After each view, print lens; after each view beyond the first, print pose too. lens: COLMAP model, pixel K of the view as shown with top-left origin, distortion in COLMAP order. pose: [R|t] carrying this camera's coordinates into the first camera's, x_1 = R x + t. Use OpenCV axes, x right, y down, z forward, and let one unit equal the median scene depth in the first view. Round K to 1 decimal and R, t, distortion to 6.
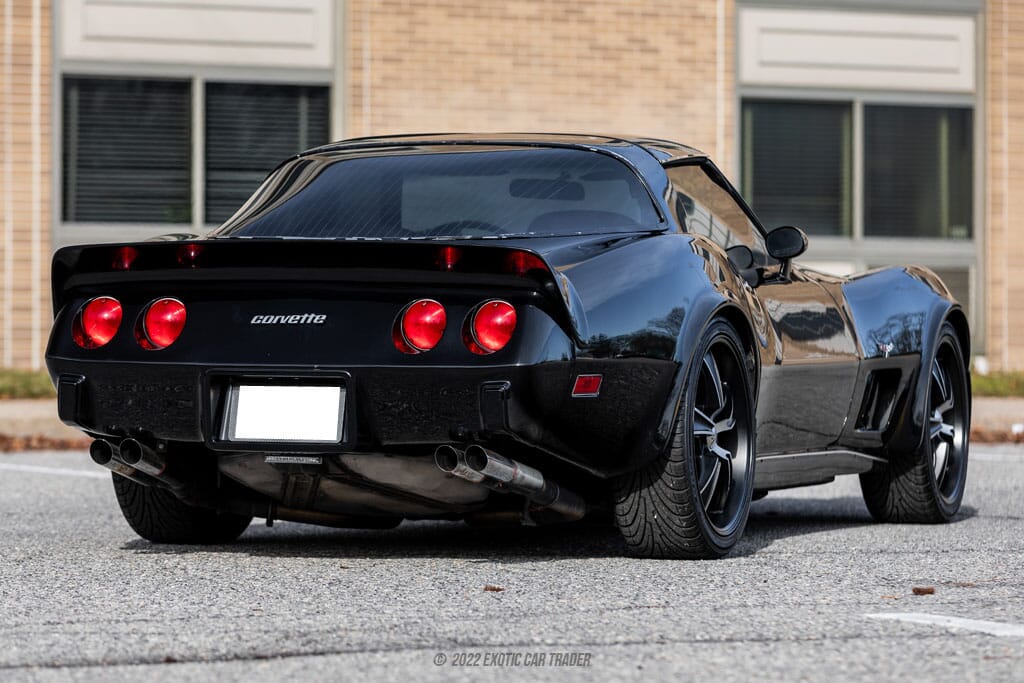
lens RADIAL K [[4290.8, 0, 512.2], [0, 4290.8, 342.0], [0, 0, 1]] dist [-0.178845, 0.000000]
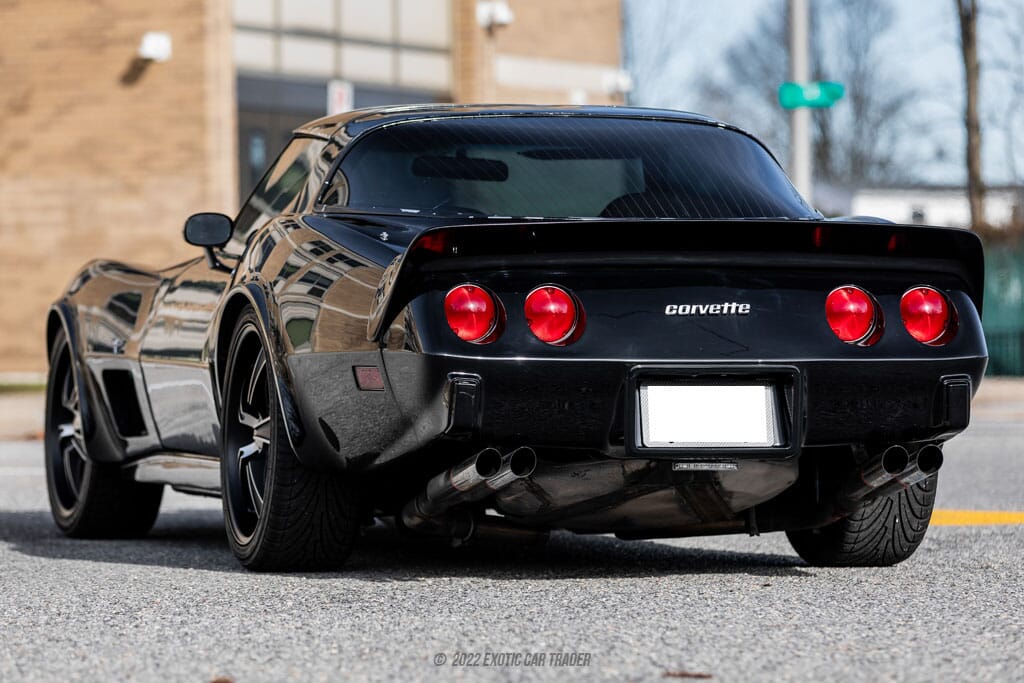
lens RADIAL K [[4477.5, 0, 511.6], [0, 4477.5, 342.2], [0, 0, 1]] dist [-0.273438, 0.000000]
pose [[0.824433, -0.006759, 0.565919, -0.598730], [0.007542, 0.999971, 0.000955, 0.000368], [-0.565909, 0.003481, 0.824461, 0.252145]]
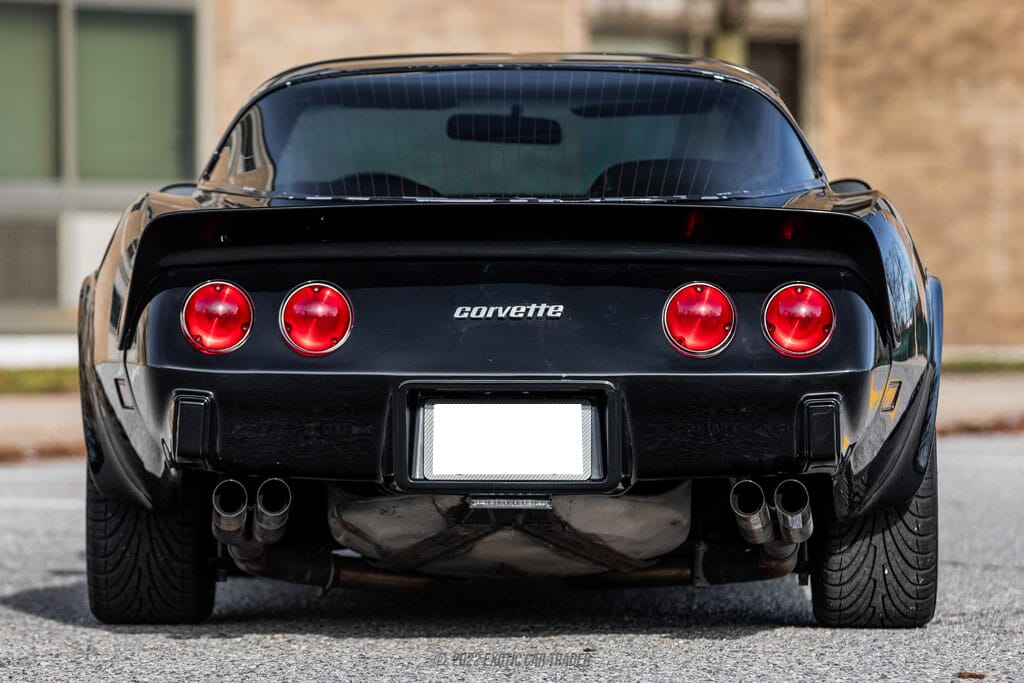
lens RADIAL K [[5897.1, 0, 513.1], [0, 5897.1, 340.5], [0, 0, 1]] dist [0.414266, 0.000000]
pose [[0.946830, -0.009290, 0.321601, -0.366249], [0.007597, 0.999950, 0.006516, -0.006762], [-0.321645, -0.003727, 0.946853, 0.049460]]
